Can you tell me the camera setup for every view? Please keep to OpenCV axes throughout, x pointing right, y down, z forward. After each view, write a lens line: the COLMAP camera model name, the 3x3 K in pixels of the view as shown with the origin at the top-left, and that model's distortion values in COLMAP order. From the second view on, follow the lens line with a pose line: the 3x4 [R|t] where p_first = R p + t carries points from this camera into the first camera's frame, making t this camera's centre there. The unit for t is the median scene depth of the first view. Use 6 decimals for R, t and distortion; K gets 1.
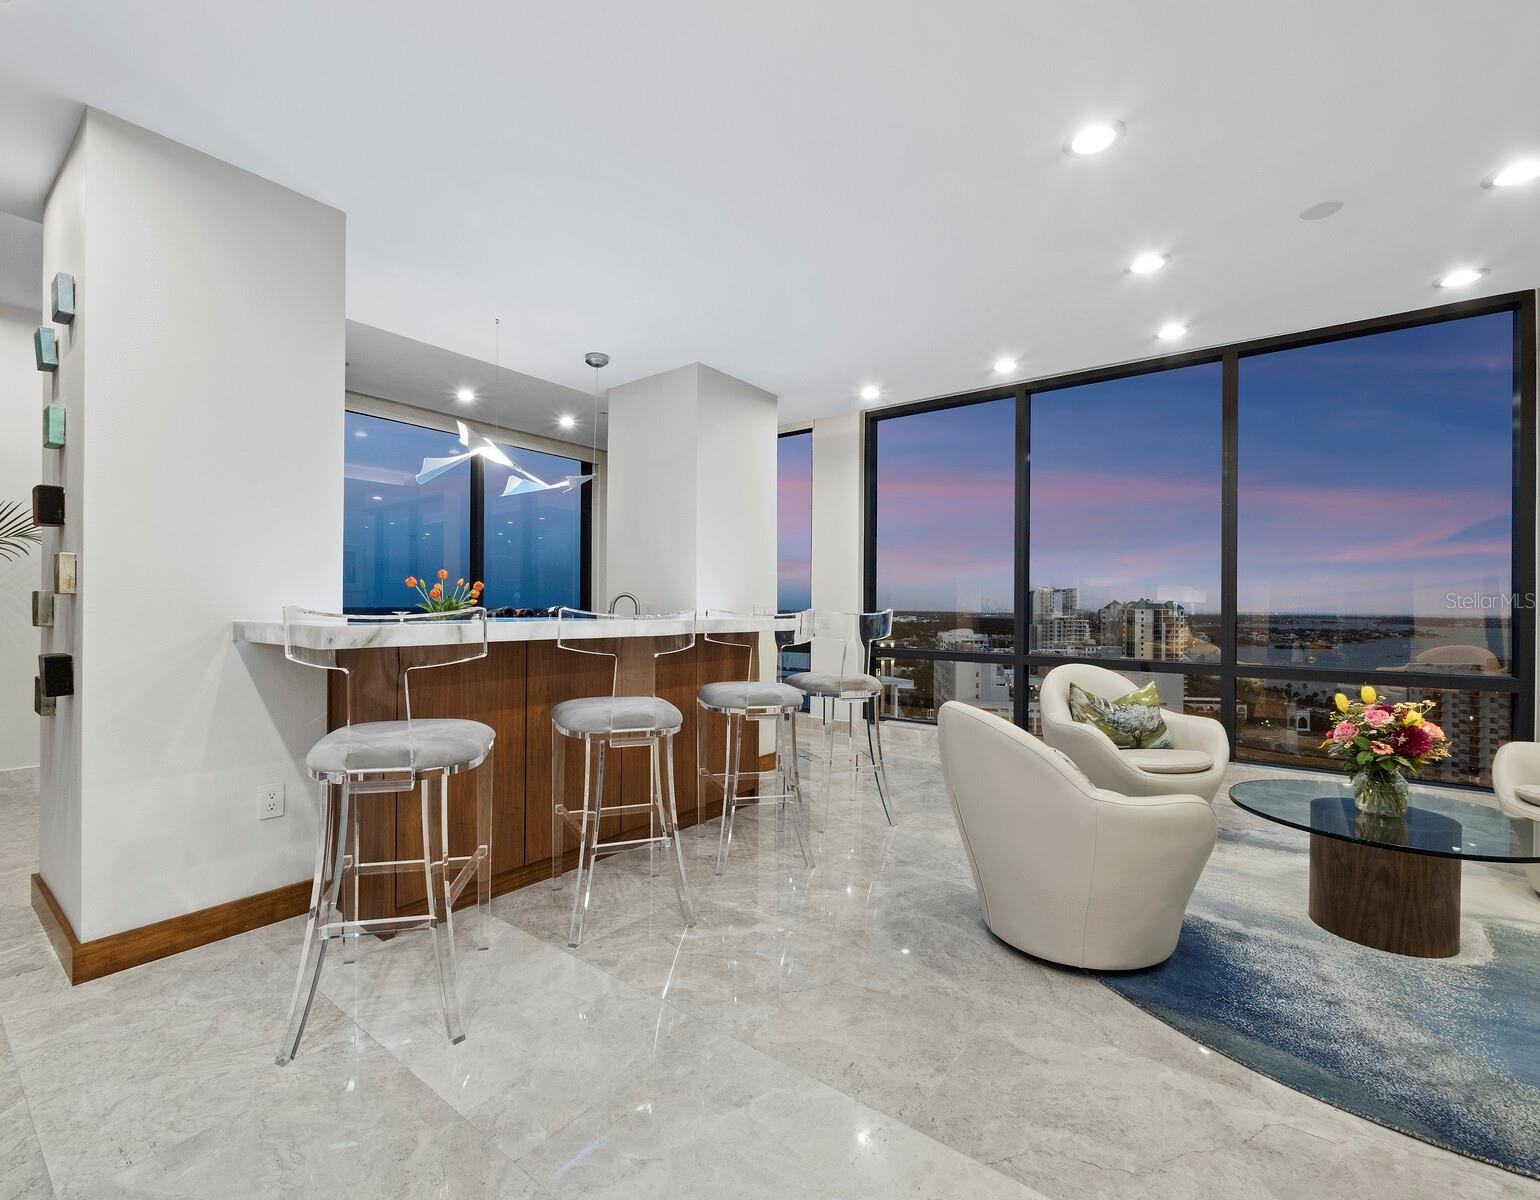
lens RADIAL K [[700.5, 0, 742.1], [0, 700.5, 601.9], [0, 0, 1]] dist [-0.002454, -0.000398]
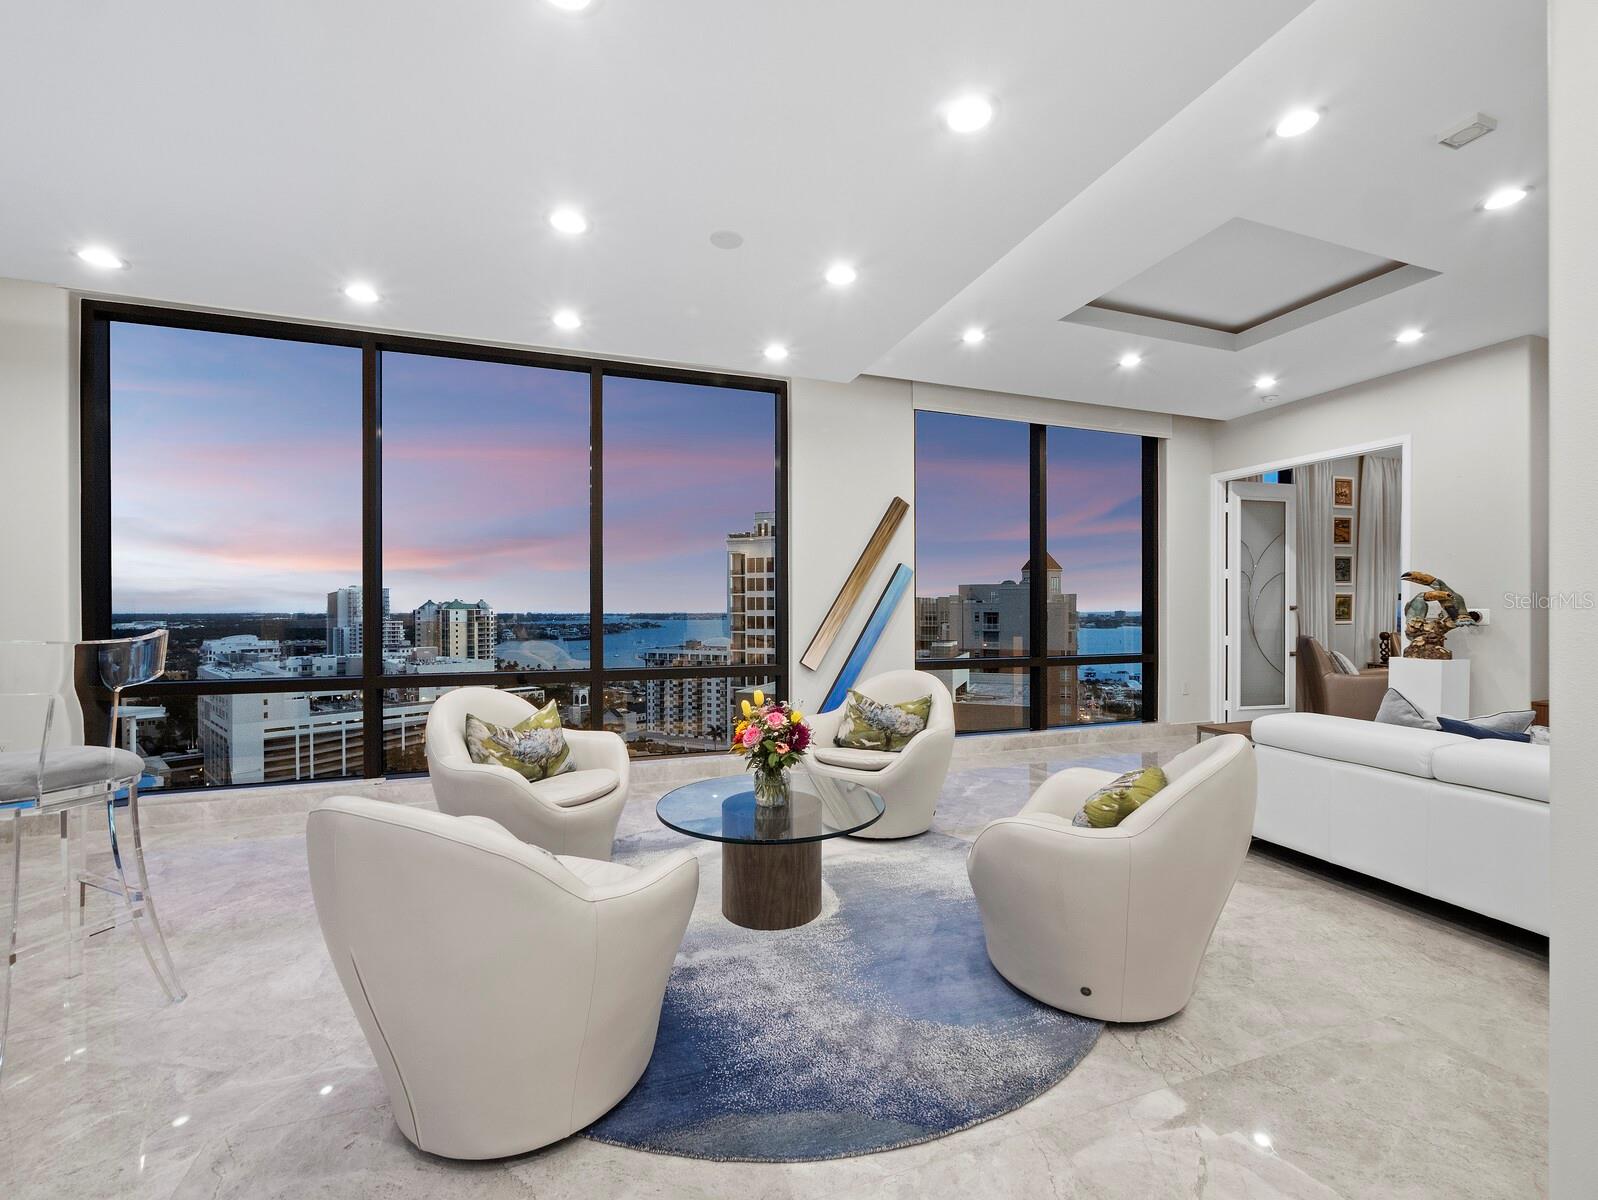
lens RADIAL K [[665.2, 0, 802.2], [0, 665.2, 613.0], [0, 0, 1]] dist [-0.003916, 0.000843]
pose [[0.530050, -0.013236, 0.847863, 0.029267], [-0.000736, 0.999871, 0.016069, -0.014471], [-0.847966, -0.009142, 0.529971, 0.292344]]
